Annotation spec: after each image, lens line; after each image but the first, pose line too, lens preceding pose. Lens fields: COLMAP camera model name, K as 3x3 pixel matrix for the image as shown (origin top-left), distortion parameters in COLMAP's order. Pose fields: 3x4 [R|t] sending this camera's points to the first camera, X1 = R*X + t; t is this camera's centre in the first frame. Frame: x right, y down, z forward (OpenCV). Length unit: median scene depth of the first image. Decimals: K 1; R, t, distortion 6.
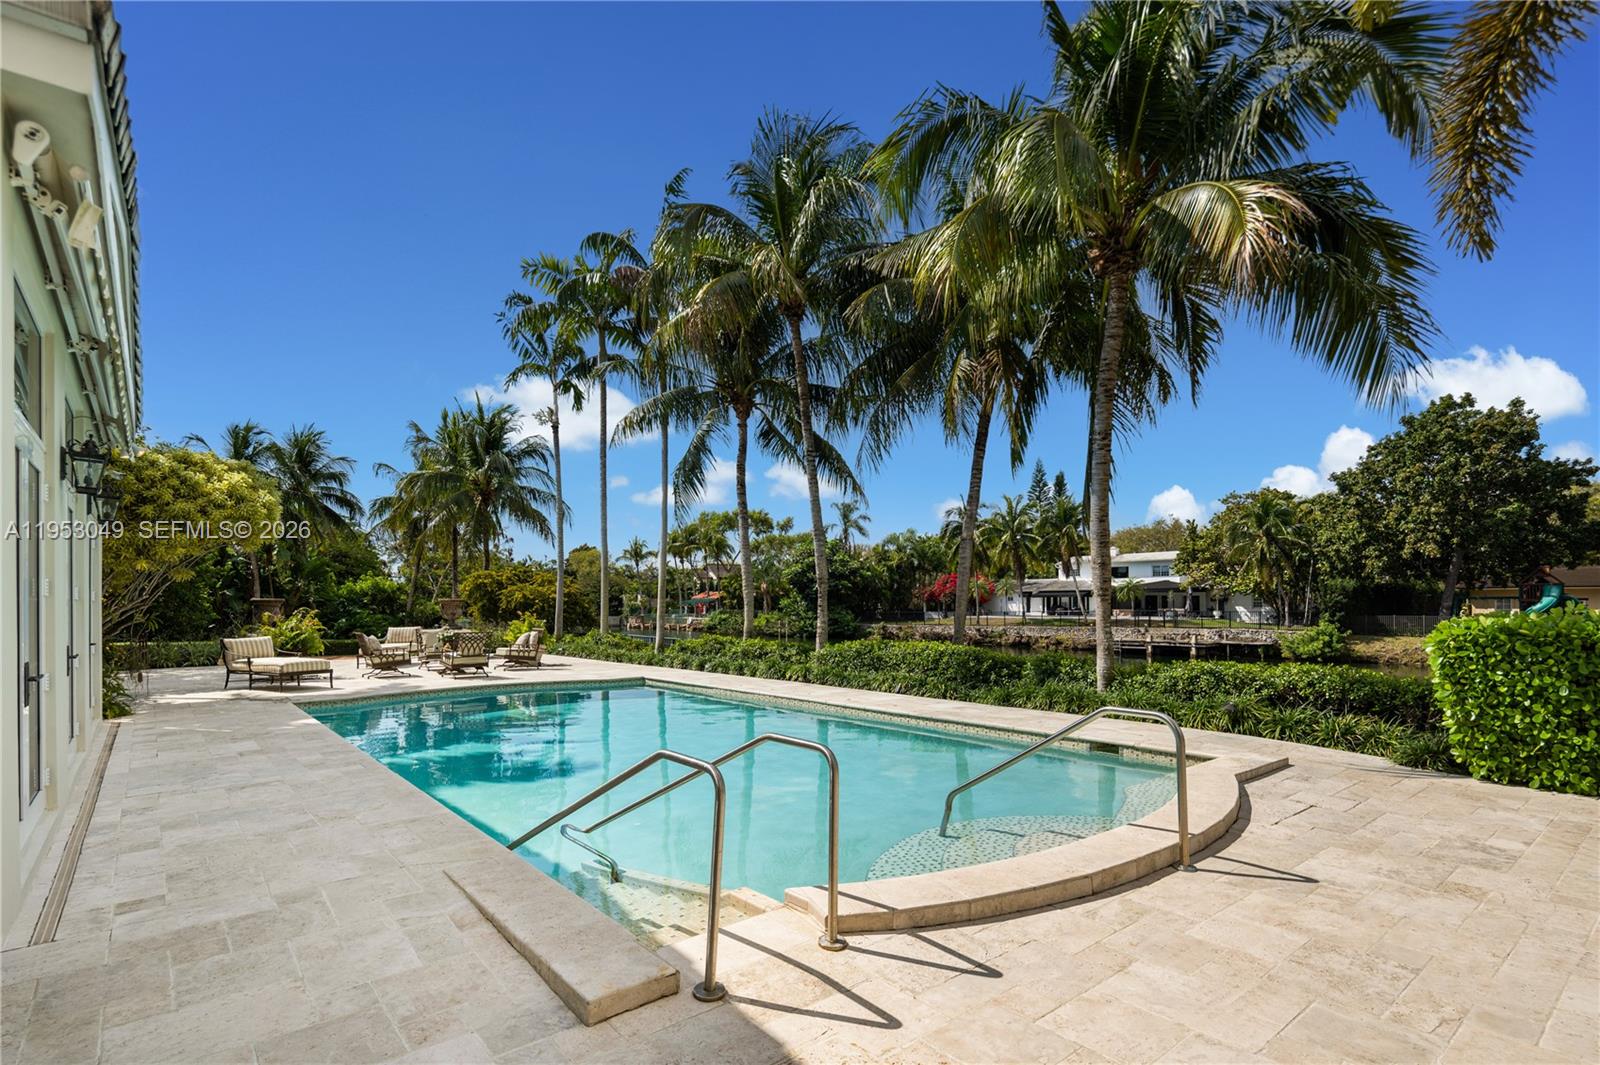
lens RADIAL K [[780.8, 0, 798.9], [0, 780.8, 605.6], [0, 0, 1]] dist [0.002075, 0.000324]
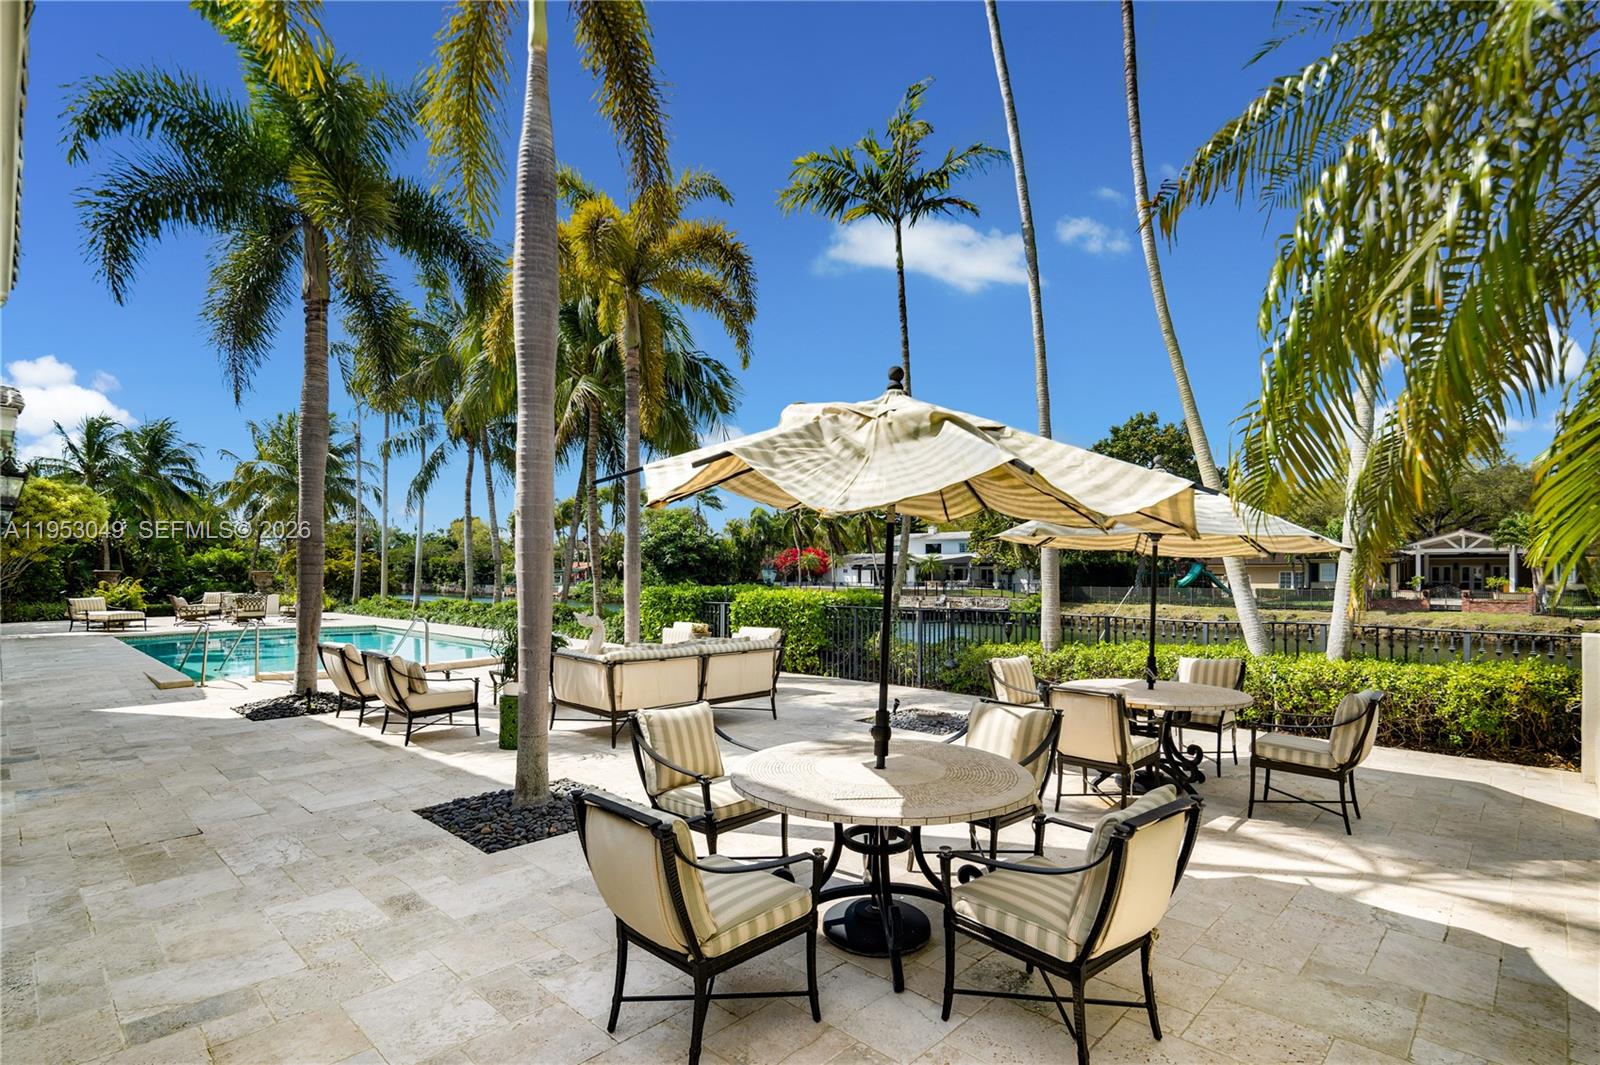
lens RADIAL K [[769.9, 0, 804.6], [0, 769.9, 571.3], [0, 0, 1]] dist [-0.001995, -0.001087]
pose [[0.992730, 0.006222, 0.120204, 0.200577], [-0.005596, 0.999969, -0.005544, -0.003756], [-0.120234, 0.004831, 0.992734, -0.259616]]
